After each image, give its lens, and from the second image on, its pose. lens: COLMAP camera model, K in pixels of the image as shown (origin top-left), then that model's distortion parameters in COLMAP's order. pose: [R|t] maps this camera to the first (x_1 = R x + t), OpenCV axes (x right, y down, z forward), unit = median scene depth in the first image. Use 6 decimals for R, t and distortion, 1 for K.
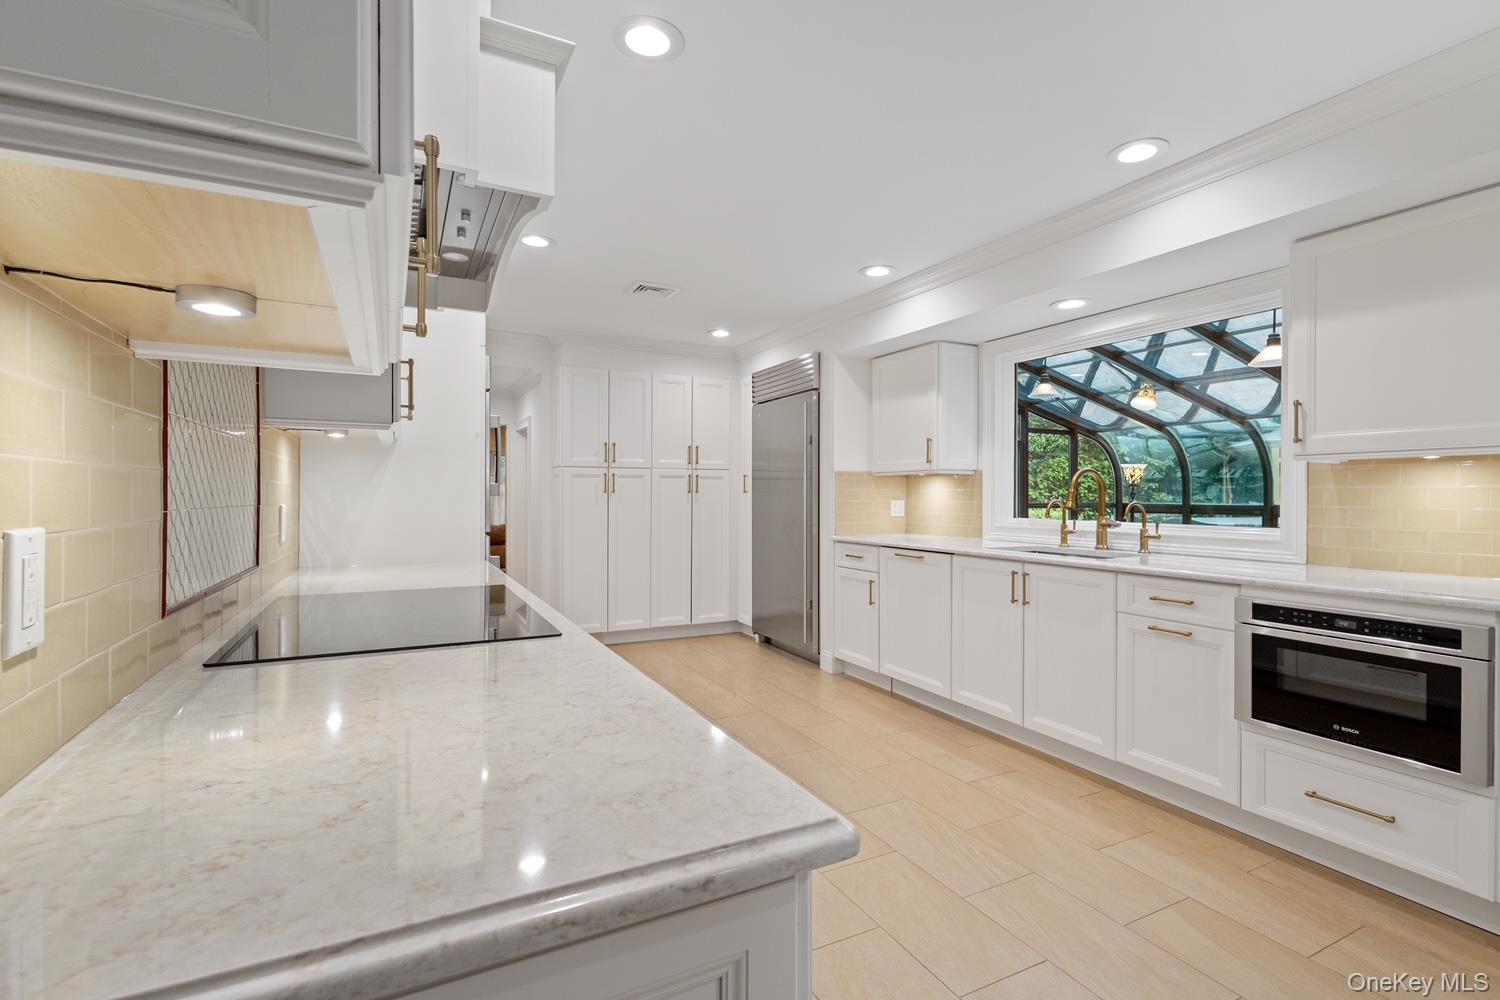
lens RADIAL K [[693.1, 0, 749.3], [0, 693.1, 495.6], [0, 0, 1]] dist [0.002341, 0.000053]
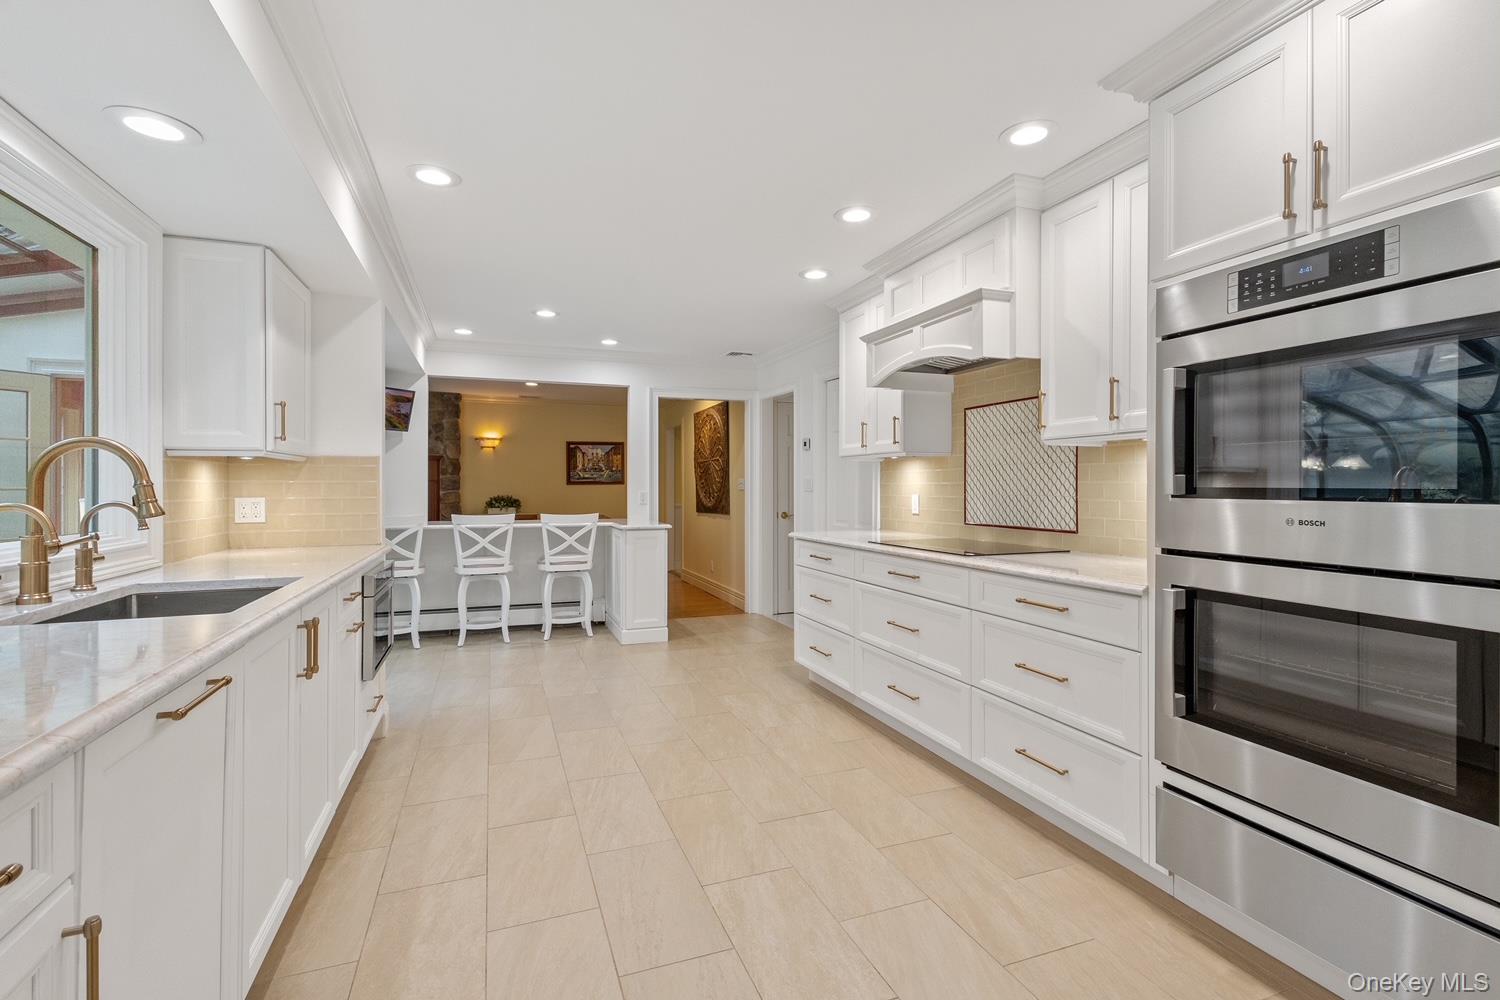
lens RADIAL K [[695.0, 0, 756.8], [0, 695.0, 482.7], [0, 0, 1]] dist [0.009230, -0.005241]
pose [[-0.994473, -0.002561, 0.104964, -0.041877], [-0.003061, 0.999985, -0.004603, -0.004825], [-0.104951, -0.004899, -0.994465, 1.282362]]
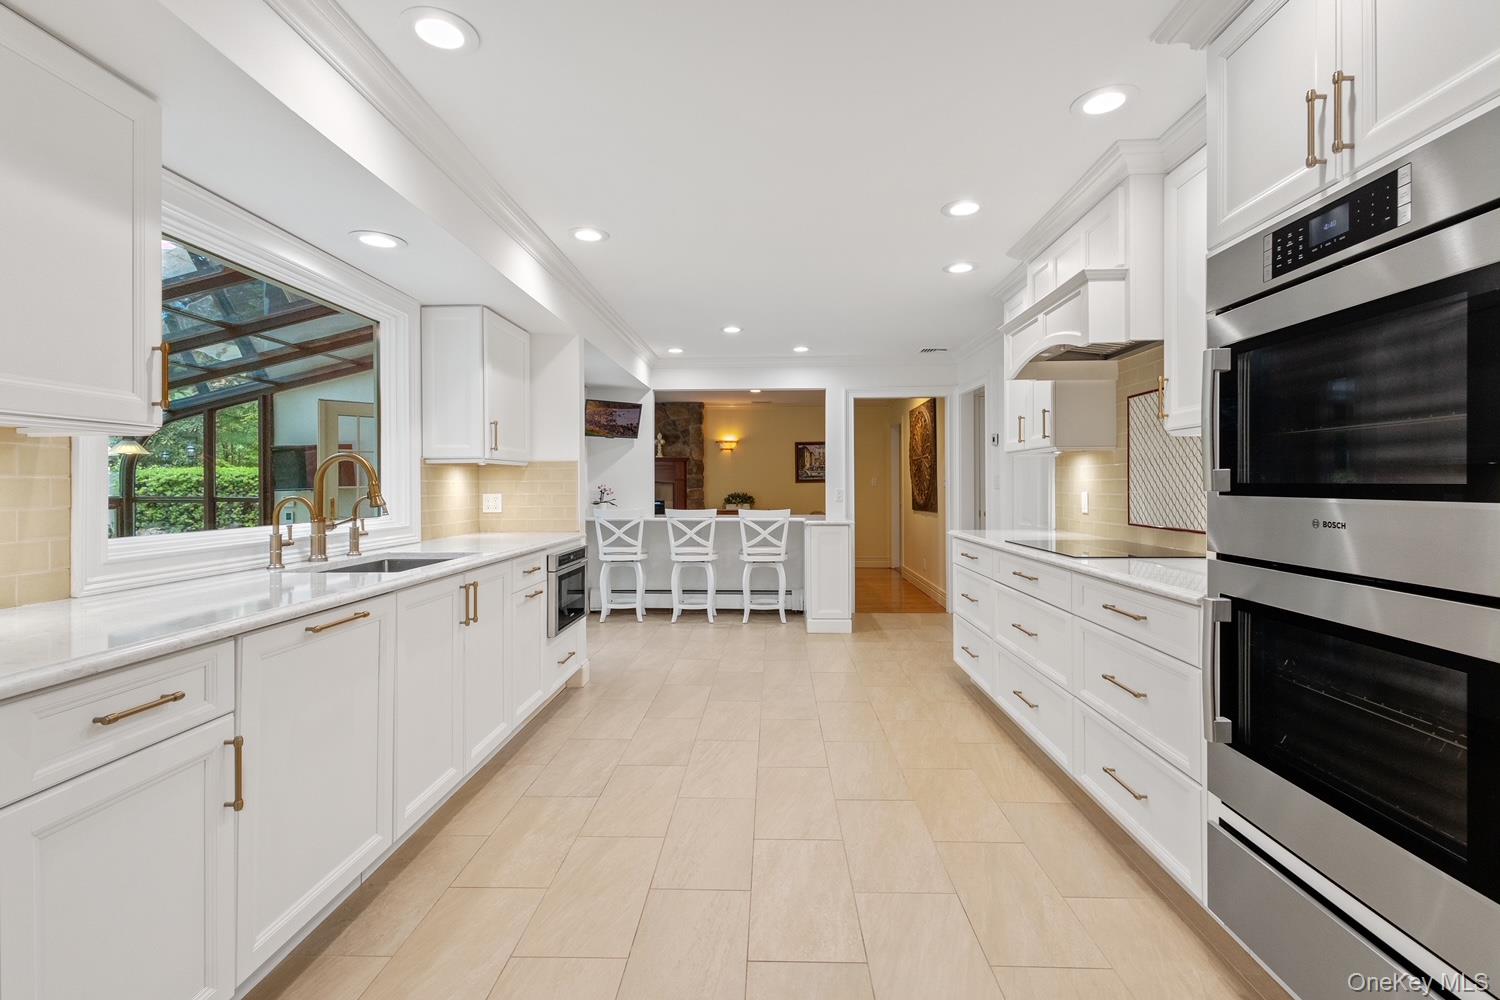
lens RADIAL K [[694.3, 0, 751.1], [0, 694.3, 481.3], [0, 0, 1]] dist [0.001367, 0.000068]
pose [[-0.875774, 0.002210, 0.482717, -0.236965], [0.000891, 0.999995, -0.002963, -0.005032], [-0.482721, -0.002165, -0.875771, 1.281363]]
